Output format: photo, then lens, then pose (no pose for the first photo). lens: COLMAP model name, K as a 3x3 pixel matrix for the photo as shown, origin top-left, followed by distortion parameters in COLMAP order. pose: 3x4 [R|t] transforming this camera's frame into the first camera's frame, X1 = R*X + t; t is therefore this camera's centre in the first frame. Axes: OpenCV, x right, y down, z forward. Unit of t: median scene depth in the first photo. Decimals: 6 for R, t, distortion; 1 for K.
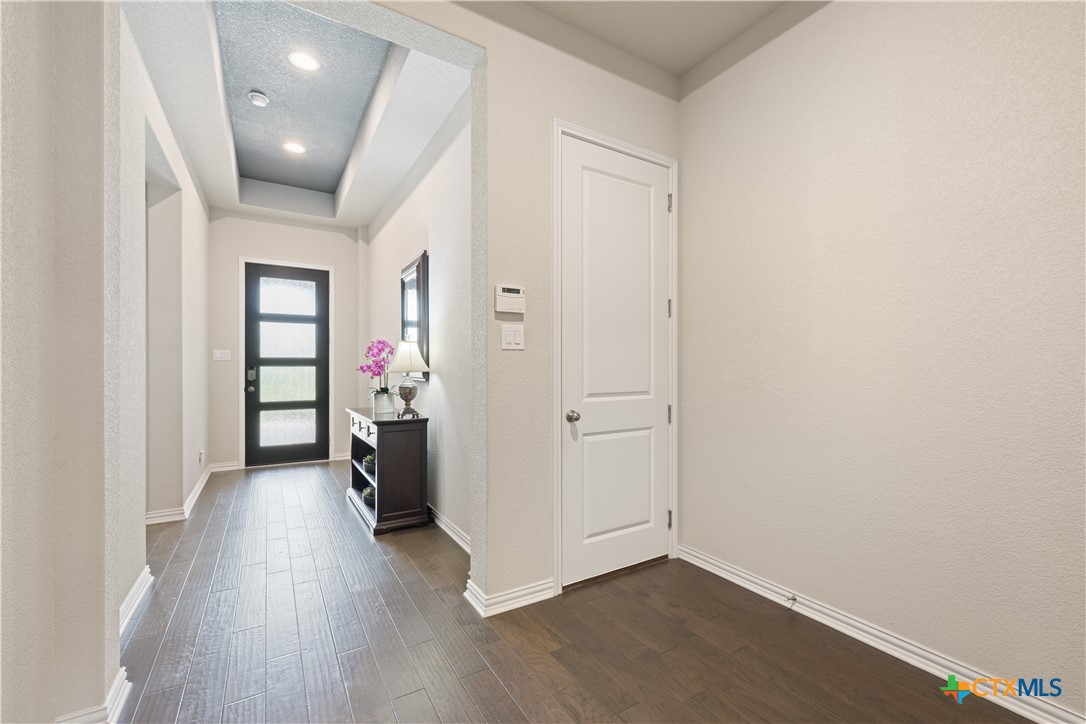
lens RADIAL K [[453.2, 0, 543.0], [0, 453.2, 362.0], [0, 0, 1]] dist [-0.001724, -0.000120]
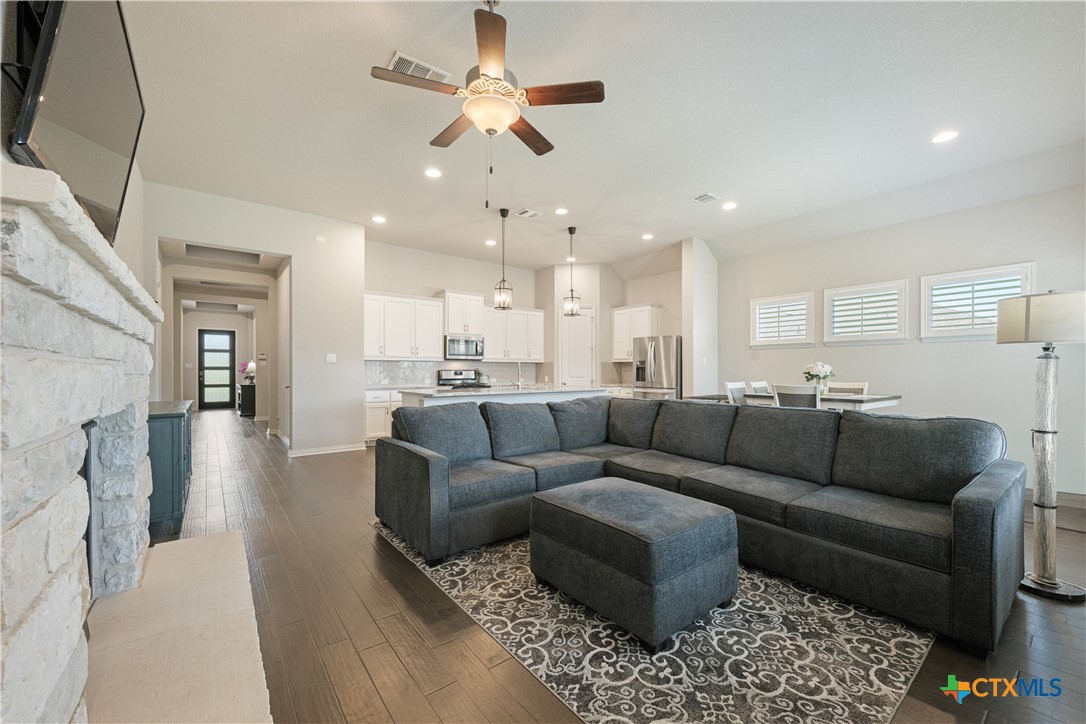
lens RADIAL K [[427.4, 0, 547.1], [0, 427.4, 366.6], [0, 0, 1]] dist [0.001441, 0.000092]
pose [[0.991824, 0.002152, 0.127591, 0.938693], [-0.002648, 0.999990, 0.003713, -0.023008], [-0.127582, -0.004021, 0.991820, -1.564629]]
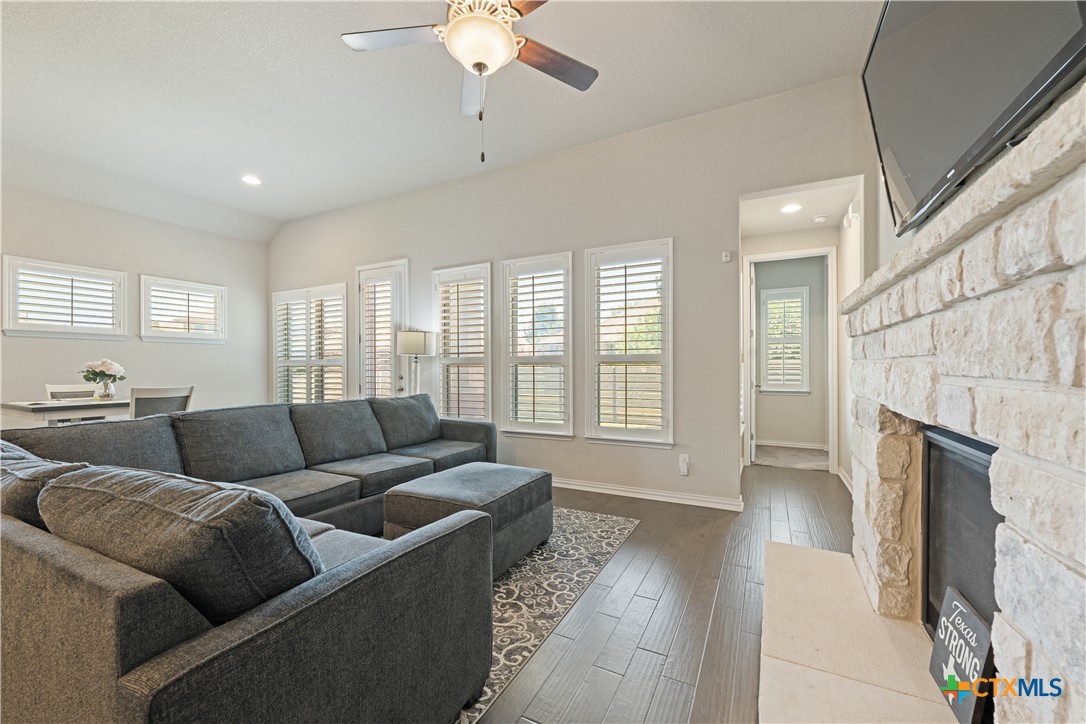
lens RADIAL K [[427.4, 0, 547.1], [0, 427.4, 366.6], [0, 0, 1]] dist [0.001441, 0.000092]
pose [[-0.521191, 0.004016, 0.853430, -2.002983], [-0.004507, 0.999962, -0.007458, 0.039974], [-0.853428, -0.007733, -0.521154, 3.697539]]
